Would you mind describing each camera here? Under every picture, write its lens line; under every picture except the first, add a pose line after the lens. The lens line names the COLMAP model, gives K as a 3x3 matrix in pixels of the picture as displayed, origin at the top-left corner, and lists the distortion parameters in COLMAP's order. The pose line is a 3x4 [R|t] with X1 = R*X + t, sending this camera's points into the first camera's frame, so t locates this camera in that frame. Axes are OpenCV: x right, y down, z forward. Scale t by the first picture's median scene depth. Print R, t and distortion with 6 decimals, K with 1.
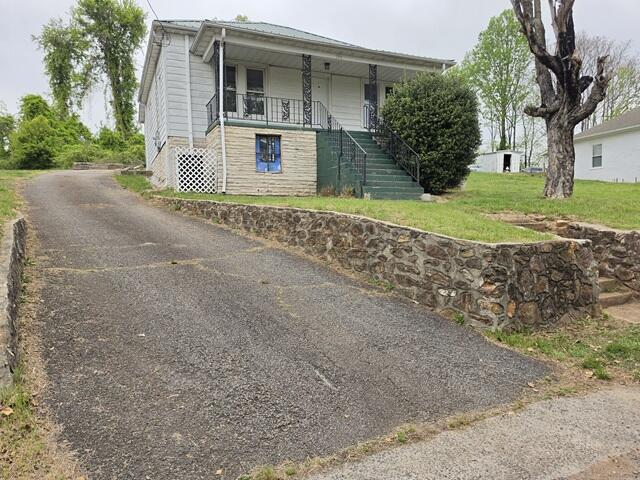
lens RADIAL K [[452.2, 0, 324.0], [0, 452.2, 244.6], [0, 0, 1]] dist [0.056428, -0.083057]
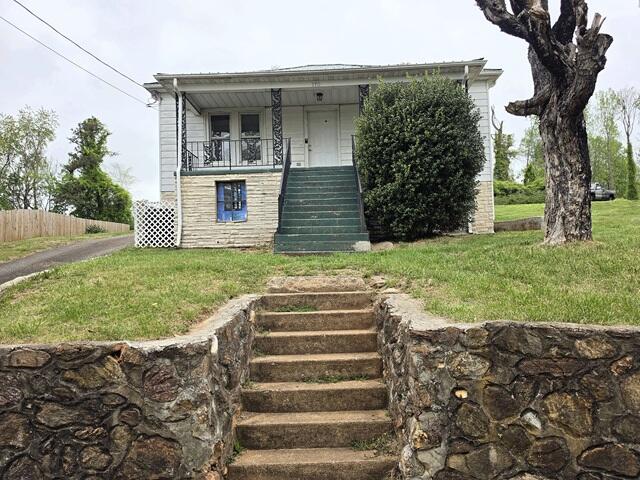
lens RADIAL K [[453.9, 0, 315.3], [0, 453.9, 241.2], [0, 0, 1]] dist [0.022108, -0.010567]
pose [[0.887593, -0.031064, -0.459580, 0.458919], [-0.017087, 0.994816, -0.100243, -0.035946], [0.460311, 0.096828, 0.882461, 0.301958]]
